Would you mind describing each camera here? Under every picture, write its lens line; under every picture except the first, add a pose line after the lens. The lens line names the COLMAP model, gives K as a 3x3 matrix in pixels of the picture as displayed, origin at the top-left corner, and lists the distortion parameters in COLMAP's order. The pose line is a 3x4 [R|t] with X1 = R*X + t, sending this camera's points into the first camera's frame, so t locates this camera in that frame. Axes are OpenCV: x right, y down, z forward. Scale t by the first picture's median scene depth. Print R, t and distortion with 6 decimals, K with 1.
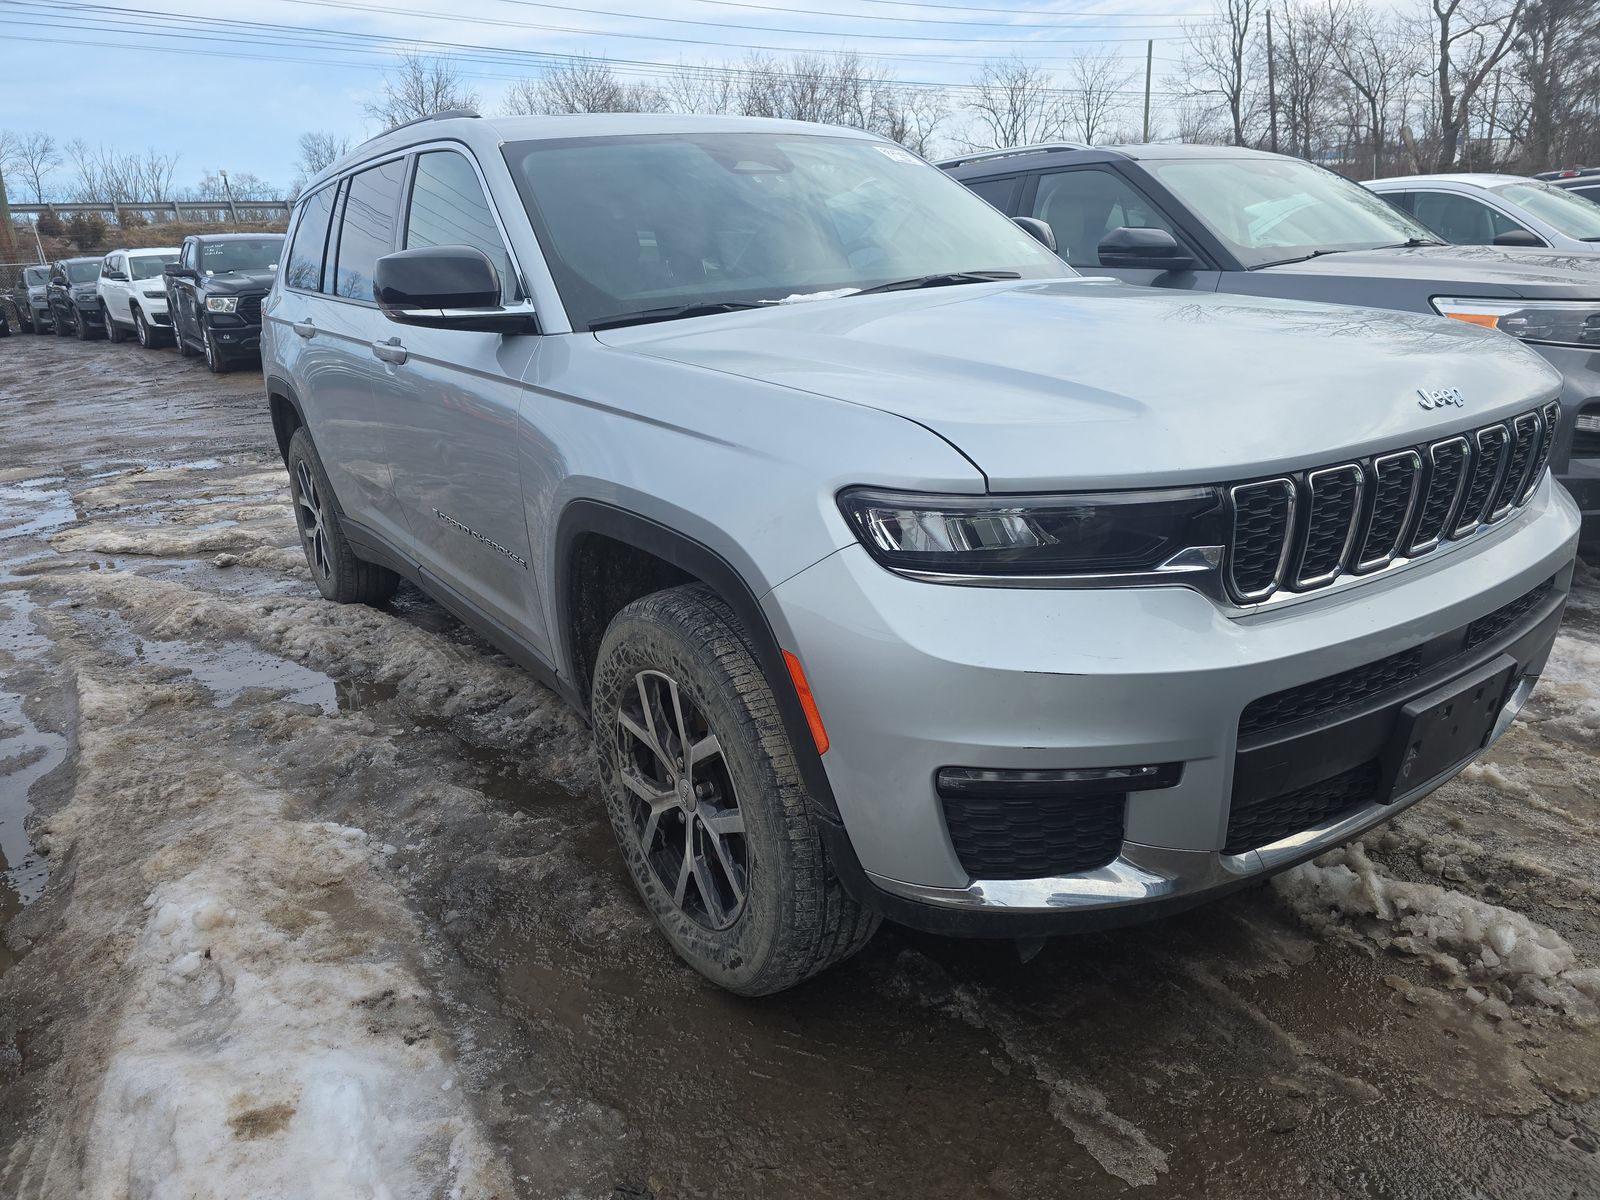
lens RADIAL K [[1096.4, 0, 800.0], [0, 1096.4, 600.0], [0, 0, 1]] dist [0.055202, -0.051103]
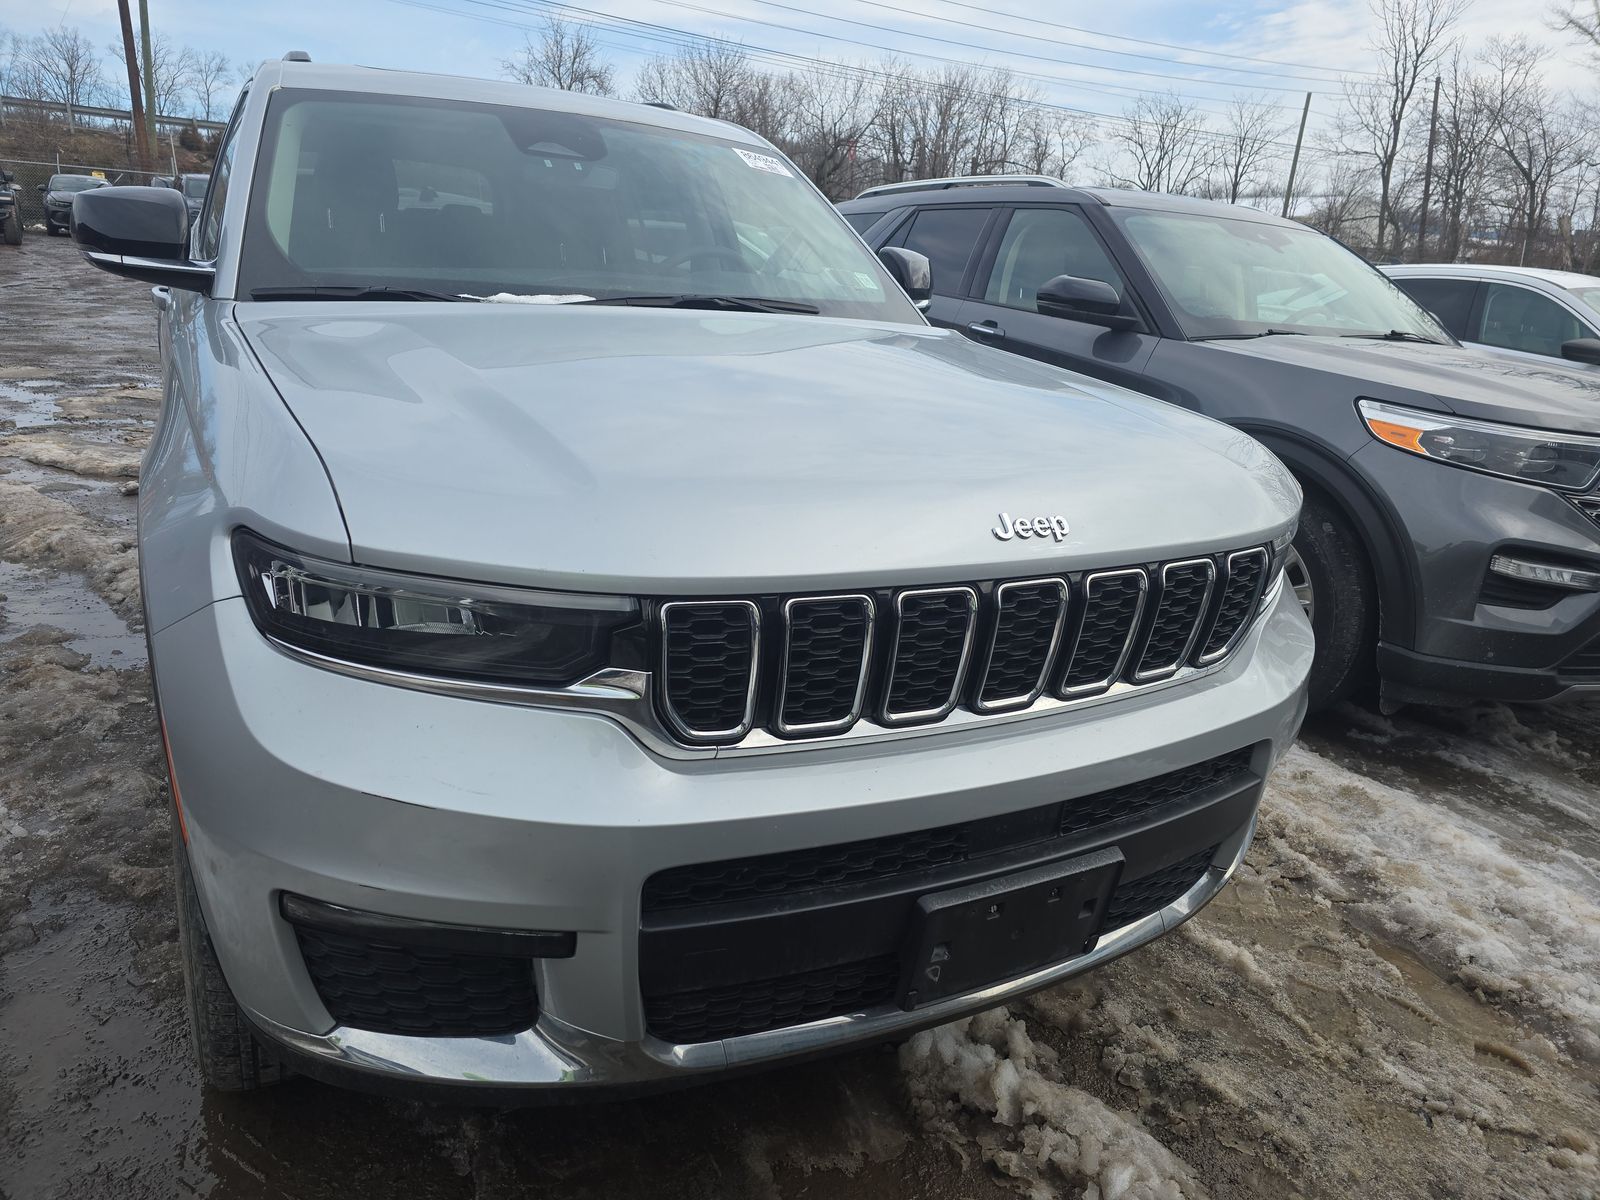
lens RADIAL K [[1096.4, 0, 800.0], [0, 1096.4, 600.0], [0, 0, 1]] dist [0.055202, -0.051103]
pose [[0.985413, 0.154400, -0.071574, 0.149526], [-0.154486, 0.987985, 0.004361, -0.033620], [0.071387, 0.006759, 0.997426, 0.059928]]
